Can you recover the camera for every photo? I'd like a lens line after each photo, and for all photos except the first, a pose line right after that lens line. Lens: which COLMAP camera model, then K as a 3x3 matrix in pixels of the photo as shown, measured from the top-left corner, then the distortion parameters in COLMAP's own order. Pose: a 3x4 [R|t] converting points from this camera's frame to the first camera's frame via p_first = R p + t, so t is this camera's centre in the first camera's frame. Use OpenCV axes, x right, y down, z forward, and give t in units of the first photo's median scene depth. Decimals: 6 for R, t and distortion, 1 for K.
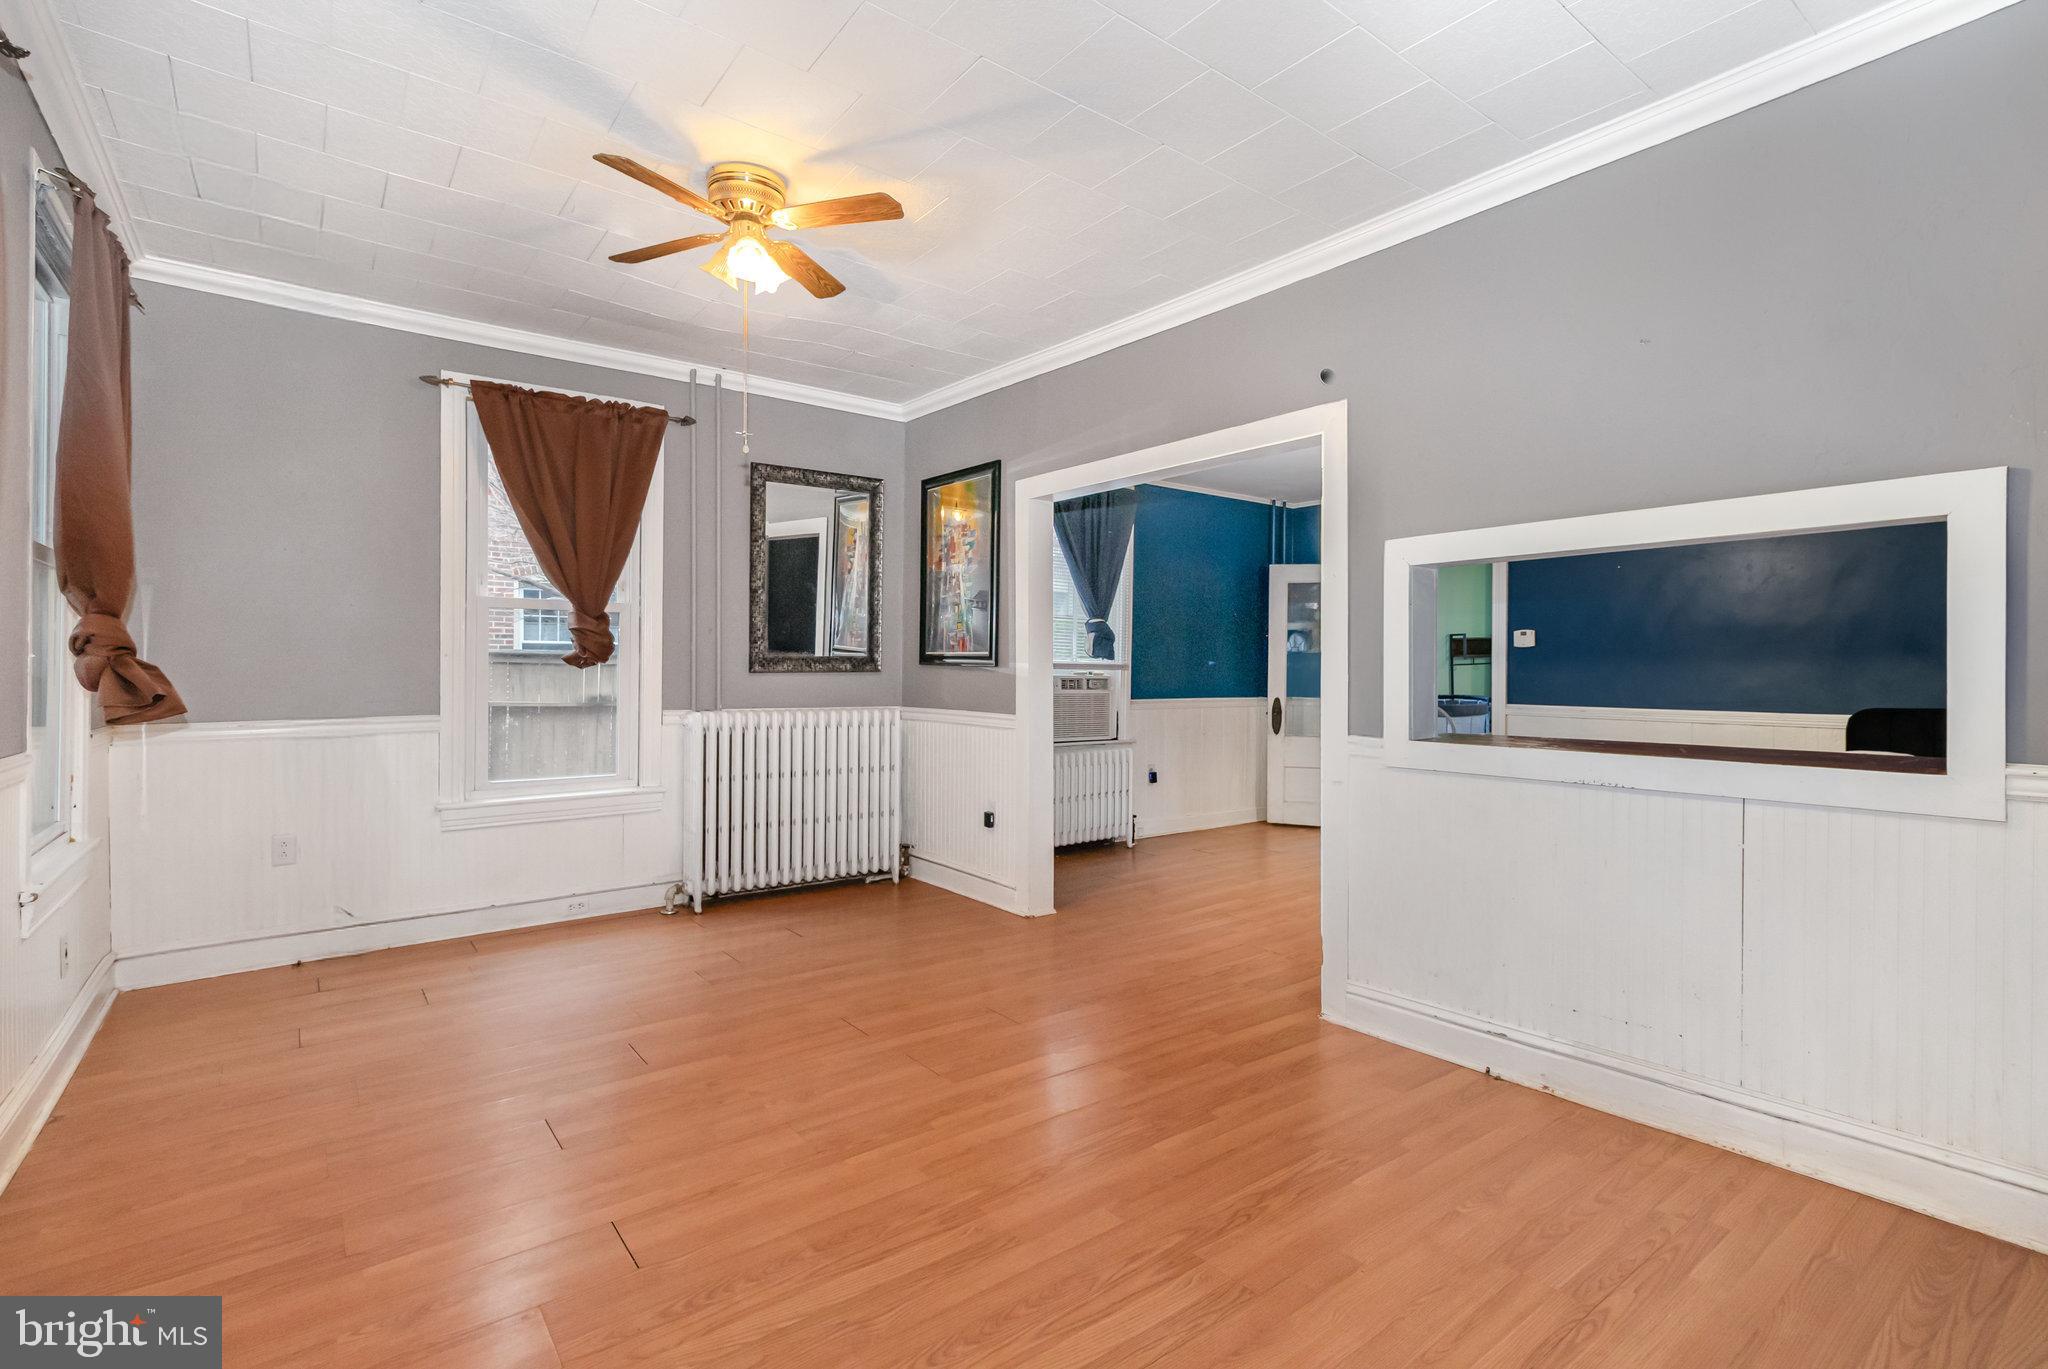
lens RADIAL K [[960.2, 0, 1031.8], [0, 960.2, 667.9], [0, 0, 1]] dist [-0.000161, -0.000206]
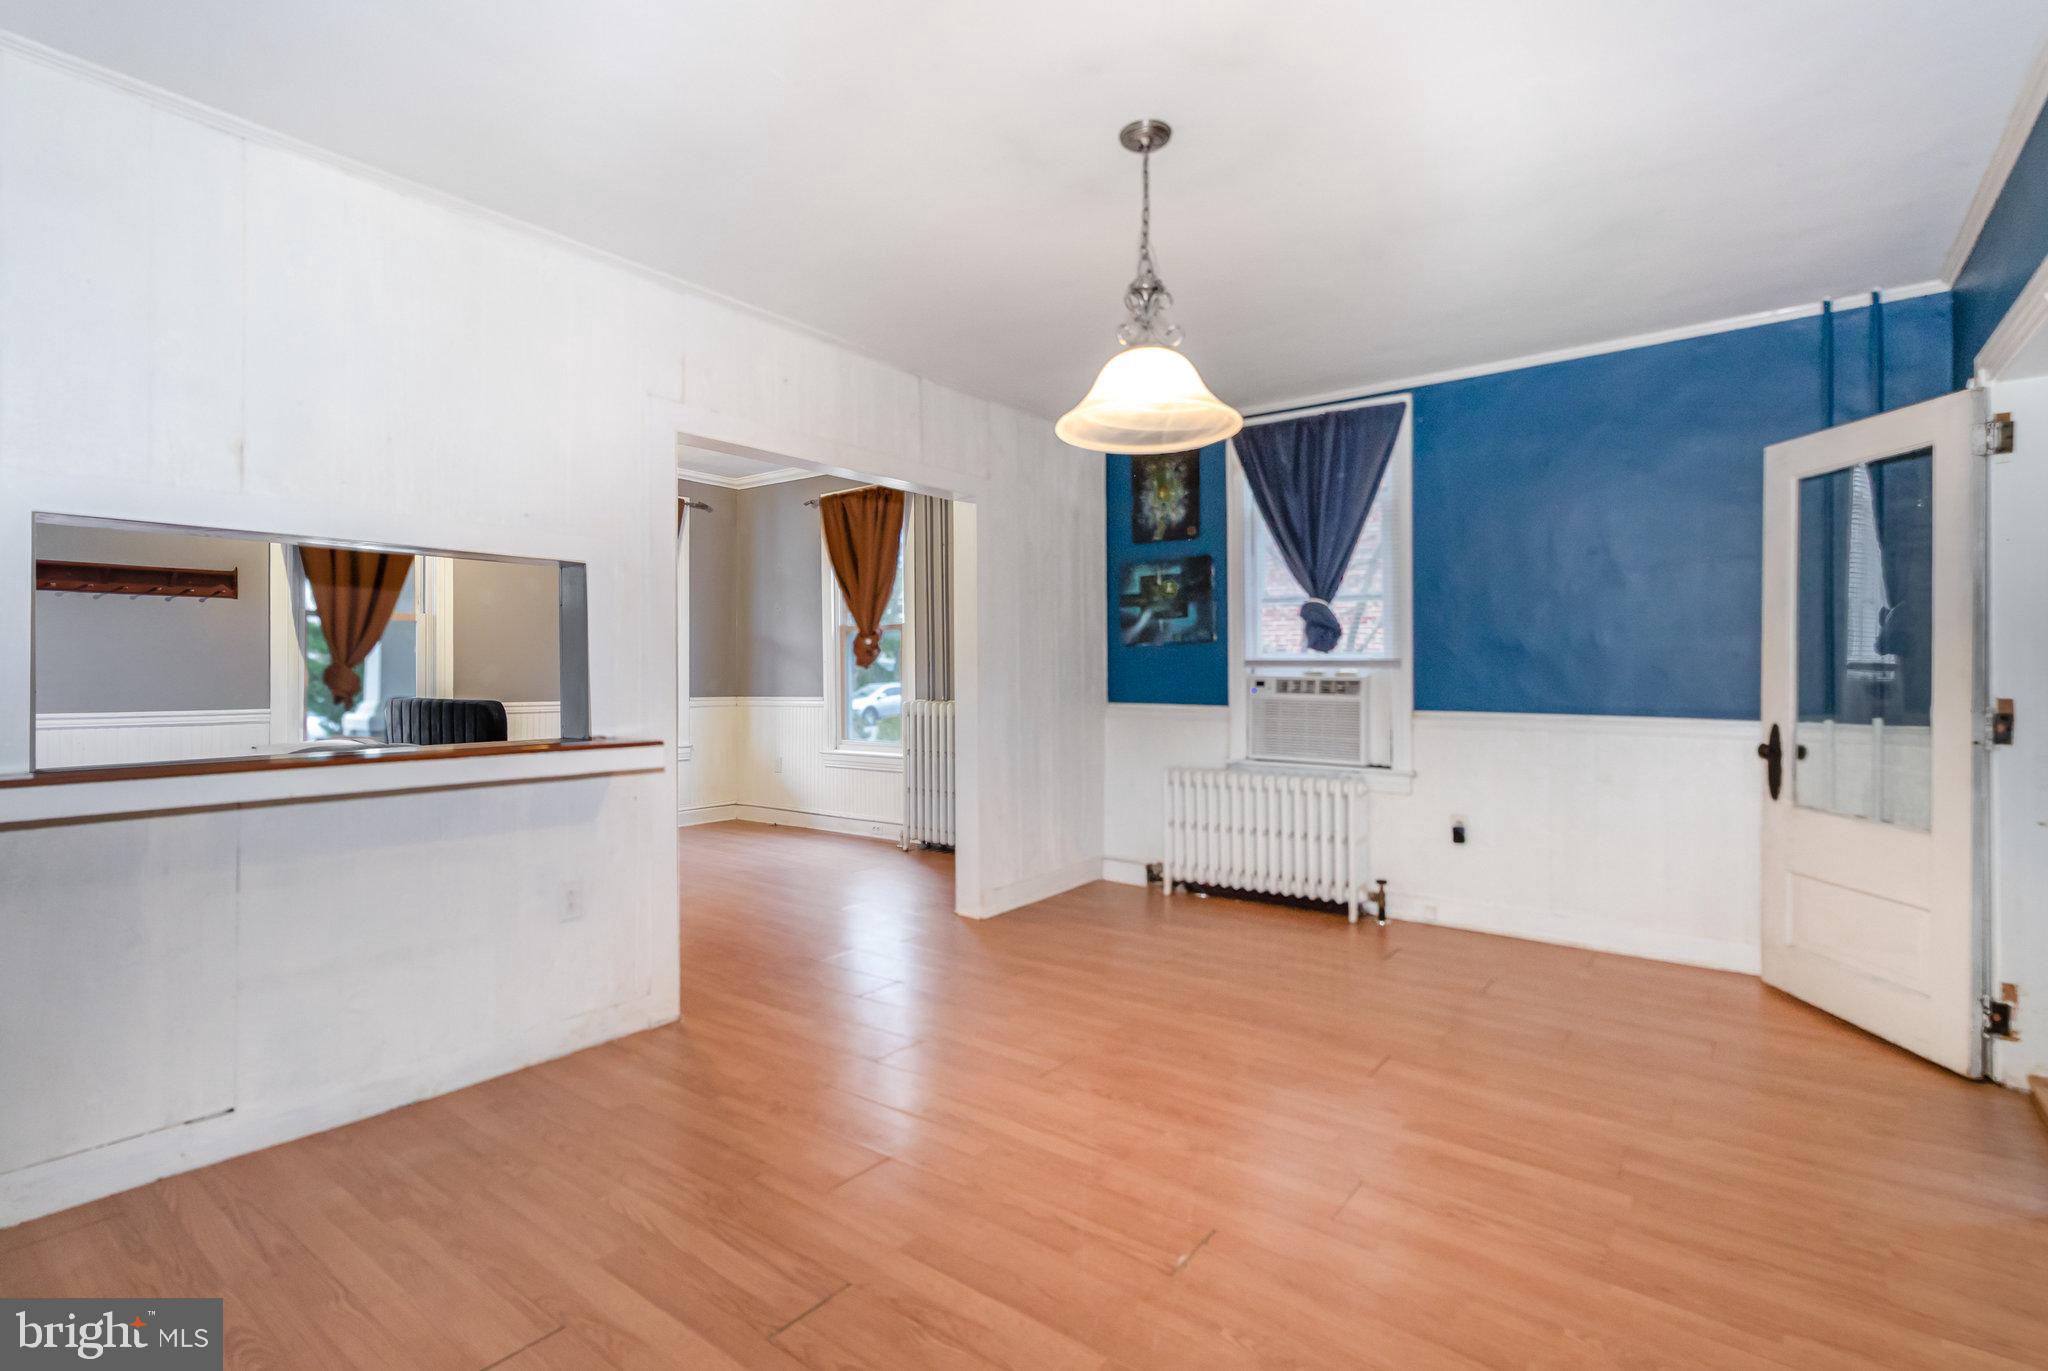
lens RADIAL K [[960.2, 0, 1031.8], [0, 960.2, 668.9], [0, 0, 1]] dist [-0.000161, -0.000206]
pose [[0.247699, -0.005266, -0.968823, 0.690598], [0.006921, 0.999969, -0.003666, 0.003763], [0.968812, -0.005798, 0.247728, 0.576404]]
